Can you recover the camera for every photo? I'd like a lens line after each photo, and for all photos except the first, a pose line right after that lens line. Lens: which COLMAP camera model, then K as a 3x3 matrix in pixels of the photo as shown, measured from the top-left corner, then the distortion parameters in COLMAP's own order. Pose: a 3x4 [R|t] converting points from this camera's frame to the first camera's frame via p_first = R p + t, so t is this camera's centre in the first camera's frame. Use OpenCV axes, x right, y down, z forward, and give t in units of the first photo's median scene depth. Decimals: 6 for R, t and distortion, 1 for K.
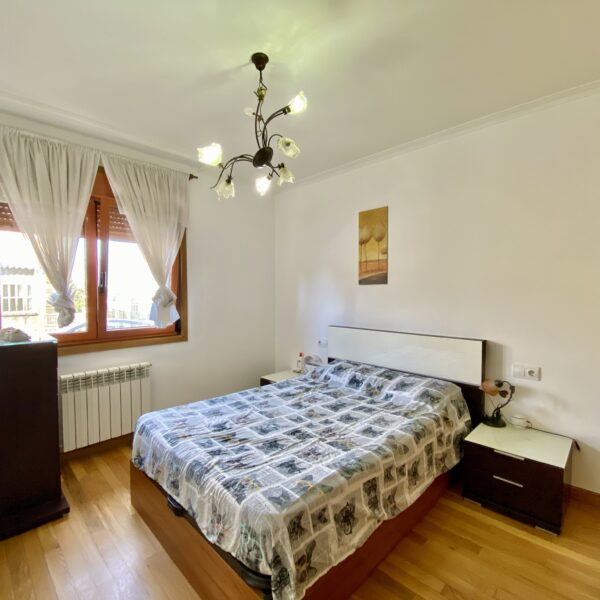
lens RADIAL K [[322.4, 0, 298.6], [0, 322.4, 300.1], [0, 0, 1]] dist [0.025753, -0.026739]
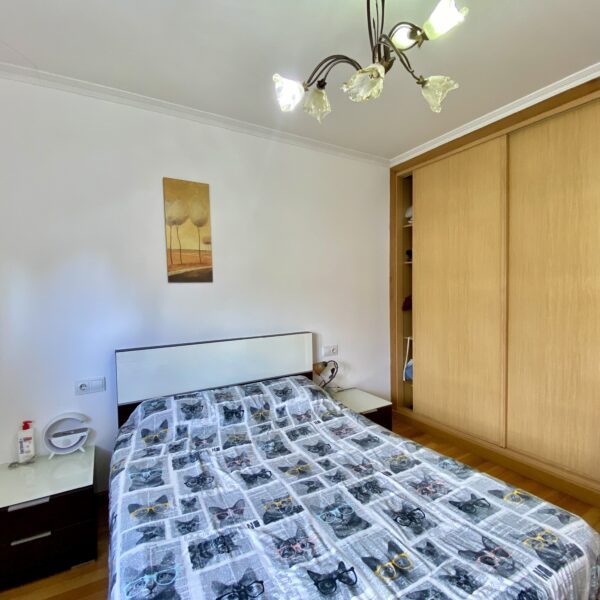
lens RADIAL K [[322.4, 0, 300.0], [0, 322.4, 299.7], [0, 0, 1]] dist [0.025753, -0.026739]
pose [[0.258561, -0.036086, 0.965321, -0.528275], [0.046489, 0.998609, 0.024878, -0.019775], [-0.964876, 0.038444, 0.259879, 0.701379]]
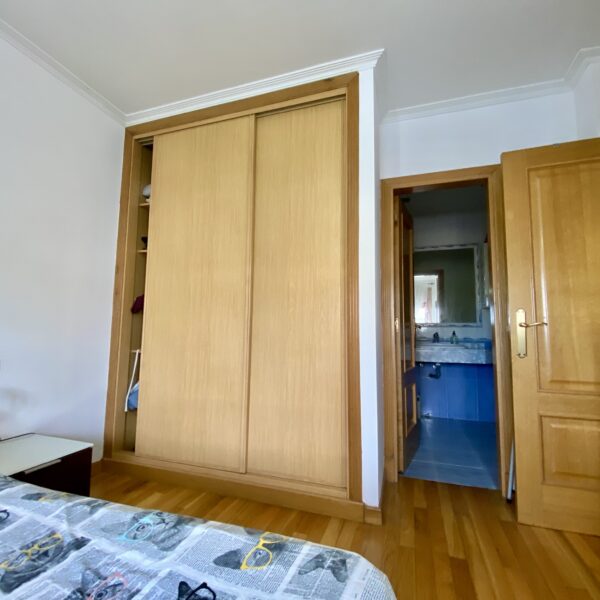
lens RADIAL K [[322.4, 0, 296.1], [0, 322.4, 303.1], [0, 0, 1]] dist [0.025753, -0.026739]
pose [[-0.433494, 0.076190, 0.897930, -0.243269], [0.013277, 0.996851, -0.078174, 0.126520], [-0.901059, -0.021966, -0.433141, 0.616970]]
